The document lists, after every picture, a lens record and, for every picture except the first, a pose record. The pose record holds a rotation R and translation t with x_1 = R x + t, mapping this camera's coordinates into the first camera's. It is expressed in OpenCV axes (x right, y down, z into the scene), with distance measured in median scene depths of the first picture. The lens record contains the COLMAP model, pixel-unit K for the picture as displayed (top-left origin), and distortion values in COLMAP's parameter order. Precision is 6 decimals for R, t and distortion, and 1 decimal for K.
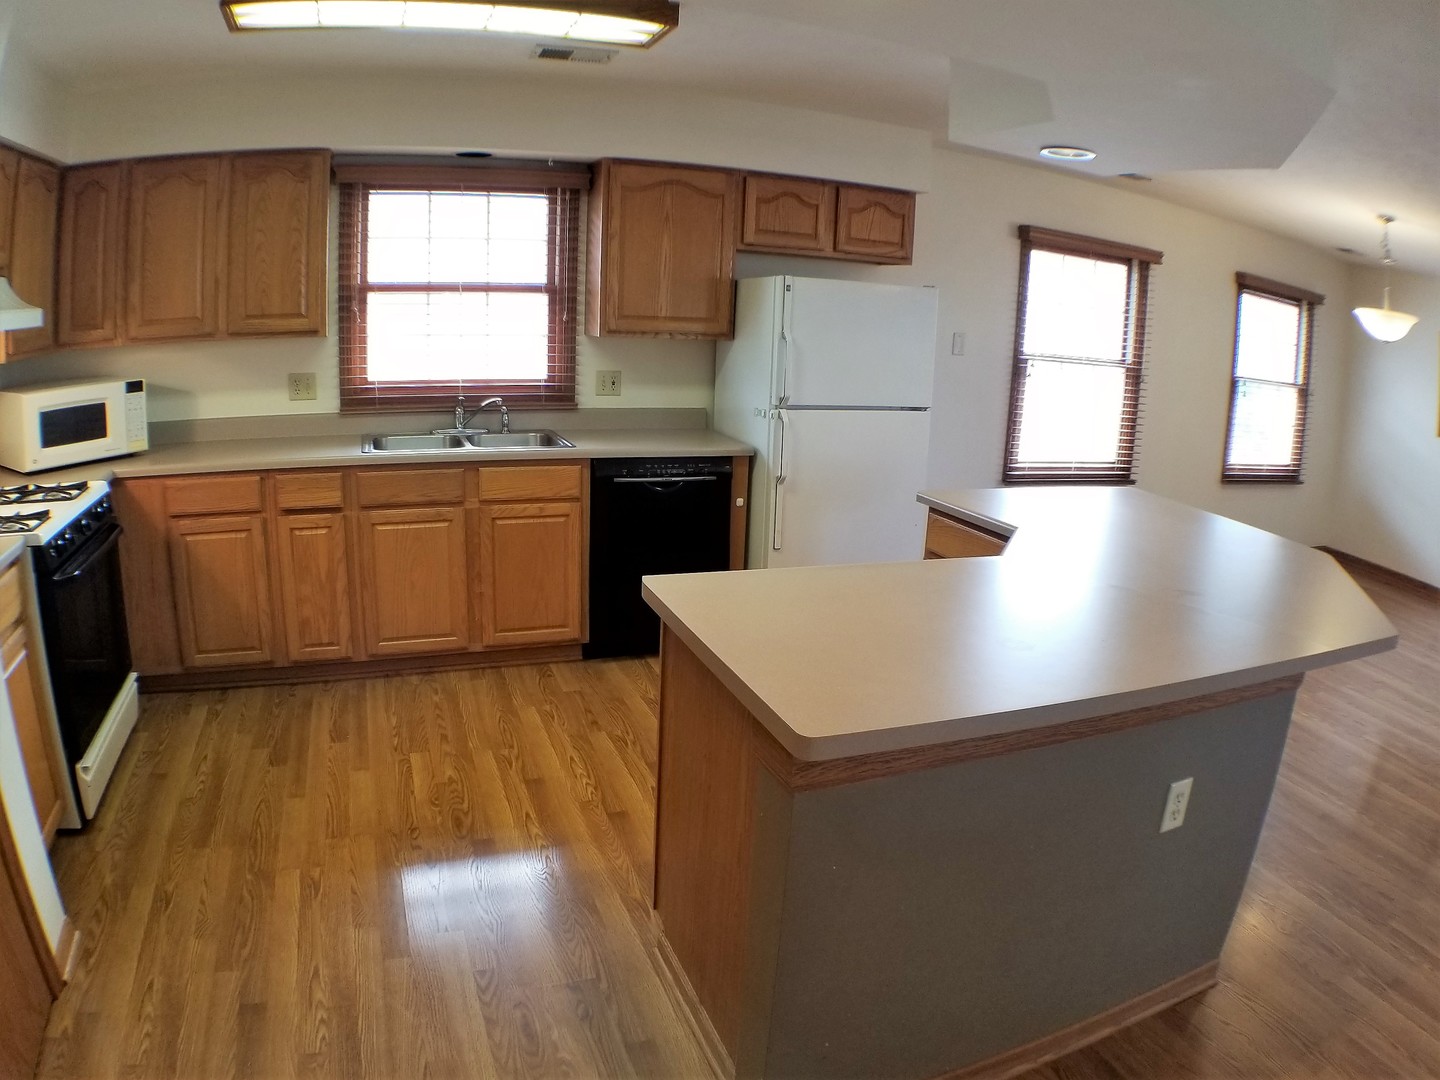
lens RADIAL K [[951.9, 0, 693.3], [0, 951.9, 560.8], [0, 0, 1]] dist [-0.213157, -0.003410]
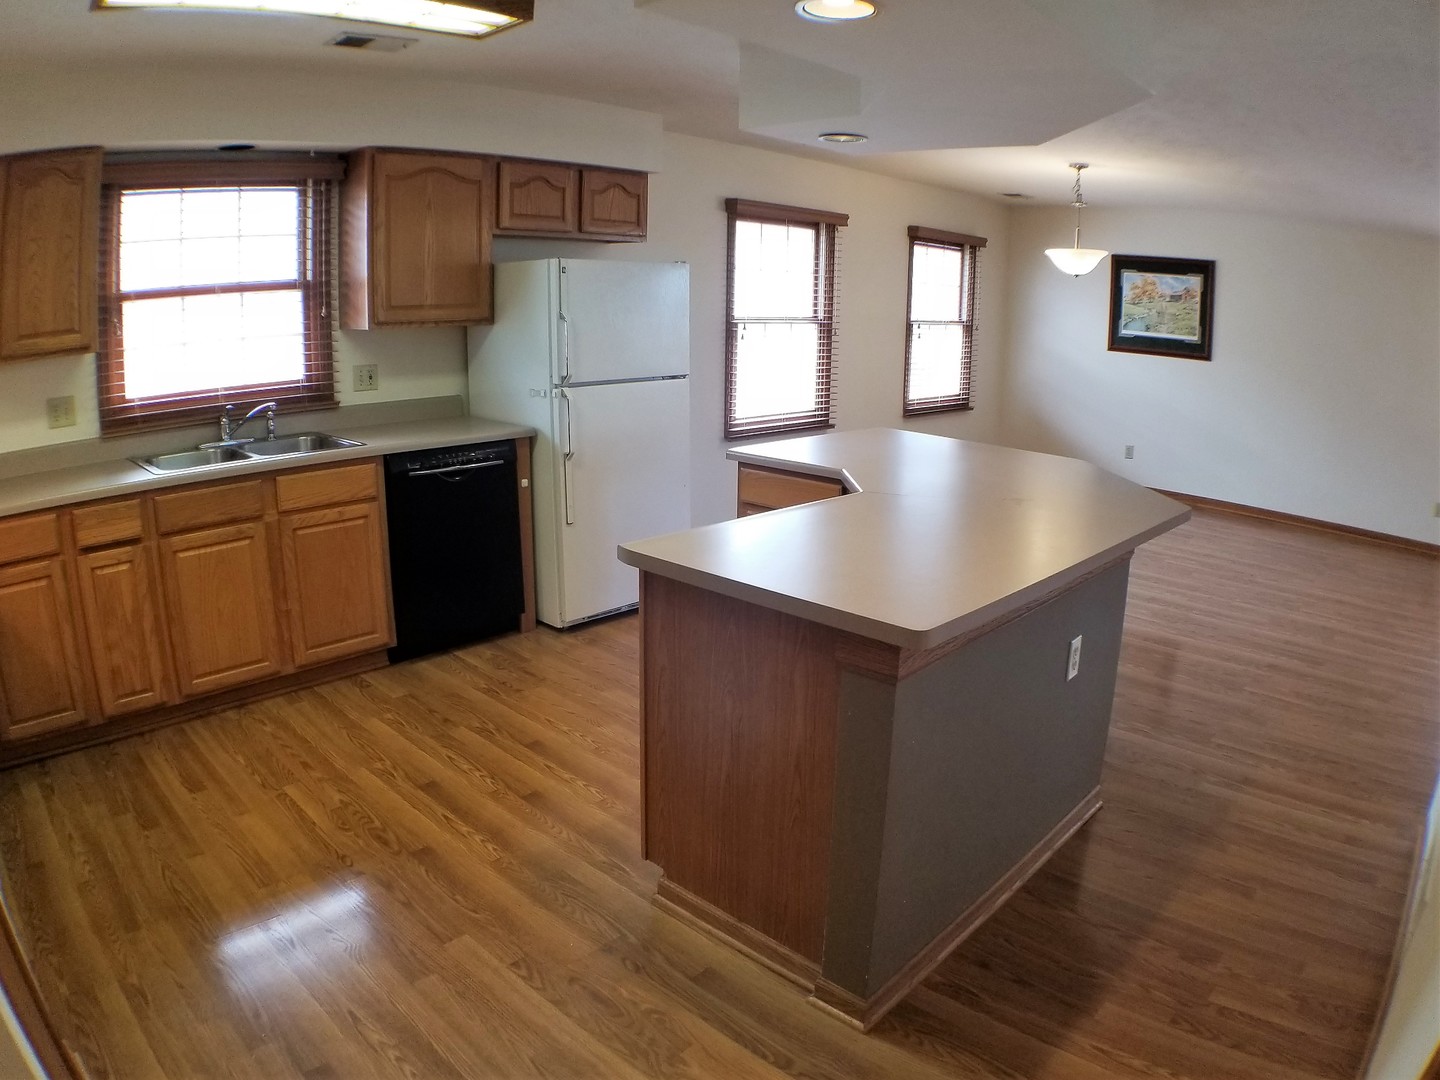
lens RADIAL K [[974.9, 0, 720.0], [0, 974.9, 540.0], [0, 0, 1]] dist [-0.232340, 0.026521]
pose [[0.897840, -0.136018, 0.418787, -0.209858], [0.137028, 0.990176, 0.027823, -0.001938], [-0.418457, 0.032405, 0.907658, -0.015926]]
